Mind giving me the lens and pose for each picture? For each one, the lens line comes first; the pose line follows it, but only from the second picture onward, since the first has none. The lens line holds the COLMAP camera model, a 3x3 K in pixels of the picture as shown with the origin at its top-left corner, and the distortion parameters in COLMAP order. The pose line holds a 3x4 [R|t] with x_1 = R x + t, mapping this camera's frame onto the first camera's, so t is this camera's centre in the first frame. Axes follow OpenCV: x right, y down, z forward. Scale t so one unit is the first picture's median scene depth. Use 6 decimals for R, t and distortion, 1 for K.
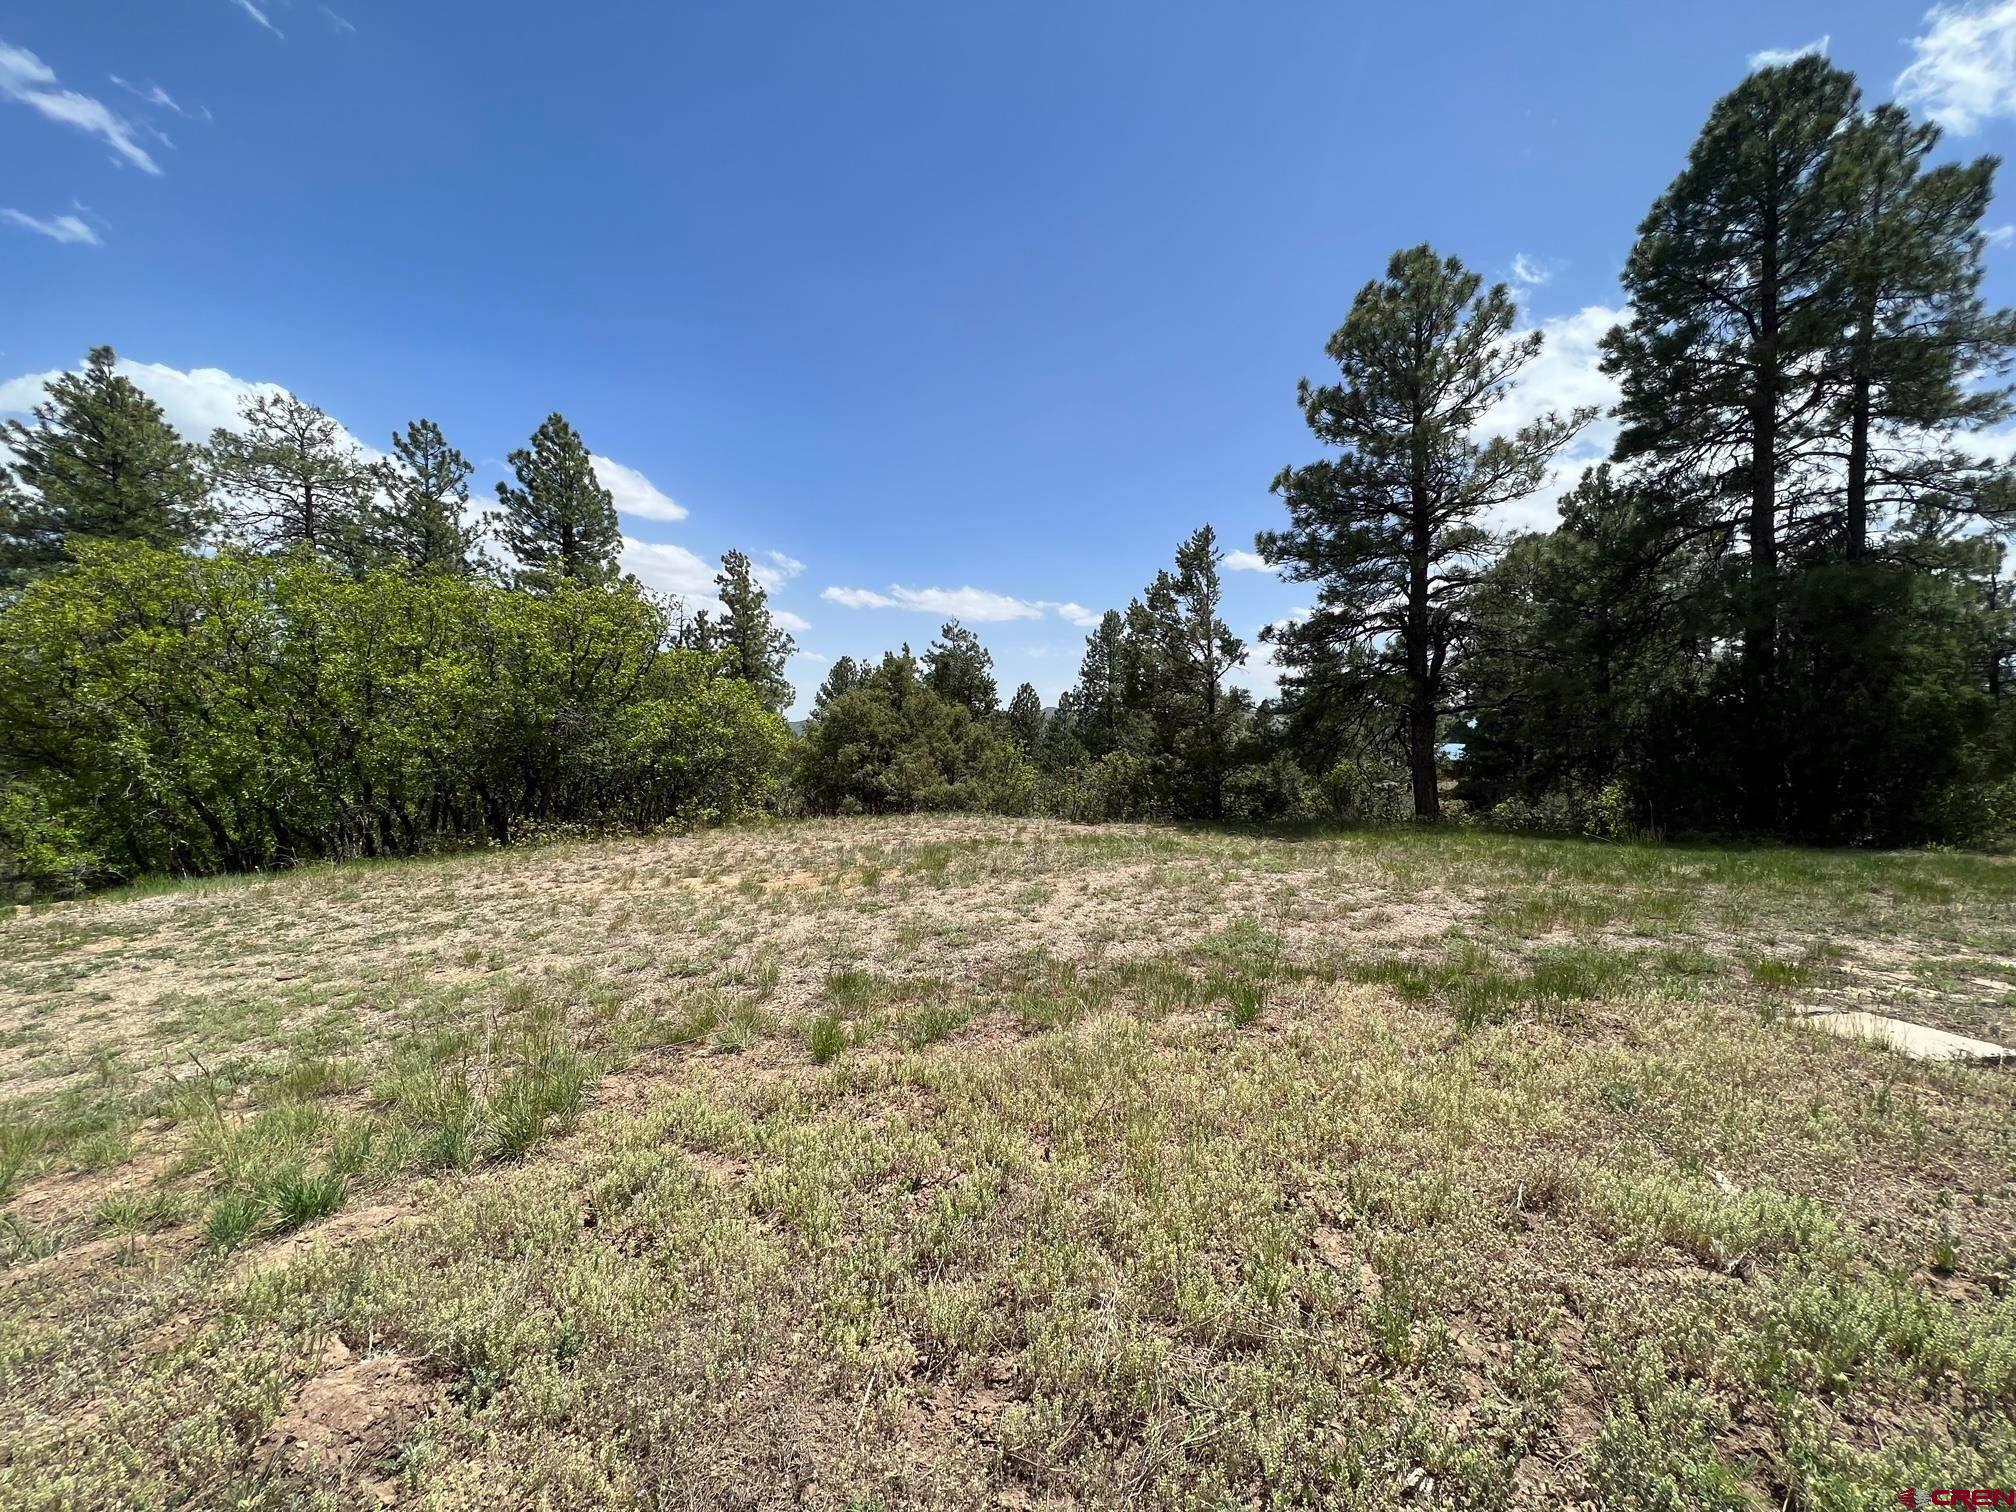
lens RADIAL K [[915.0, 0, 937.1], [0, 915.0, 758.7], [0, 0, 1]] dist [-0.000066, -0.000070]
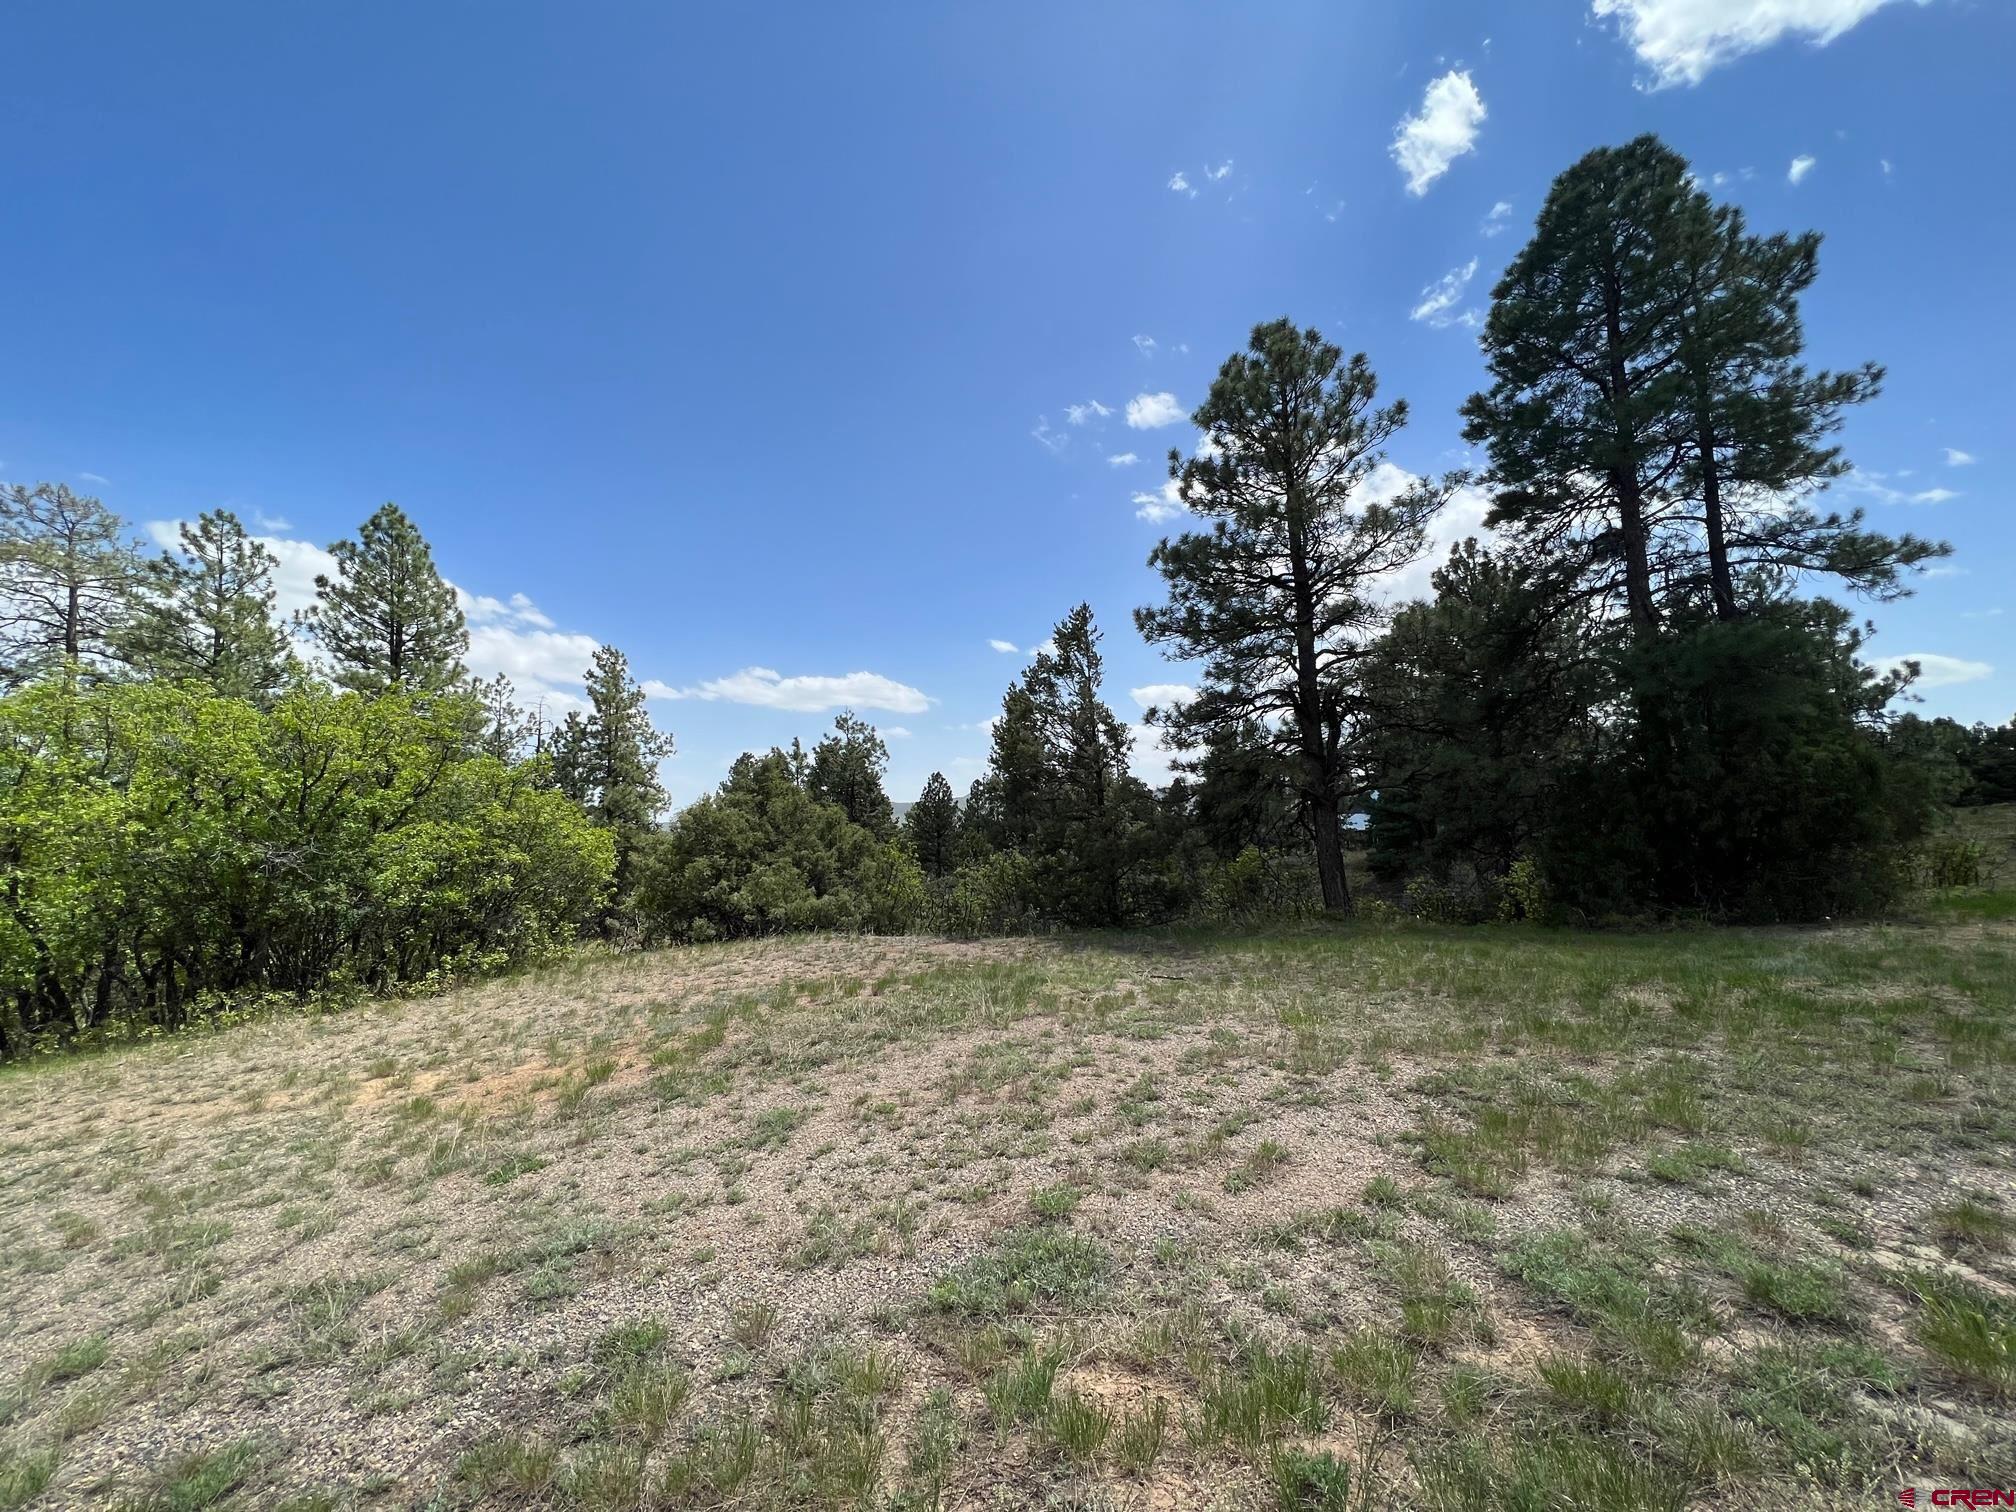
lens RADIAL K [[802.7, 0, 1003.5], [0, 802.7, 752.5], [0, 0, 1]] dist [0.000309, -0.000023]
pose [[0.994245, -0.040986, 0.098981, 0.128262], [0.050002, 0.994650, -0.090394, -0.034412], [-0.094746, 0.094823, 0.990975, 0.216539]]
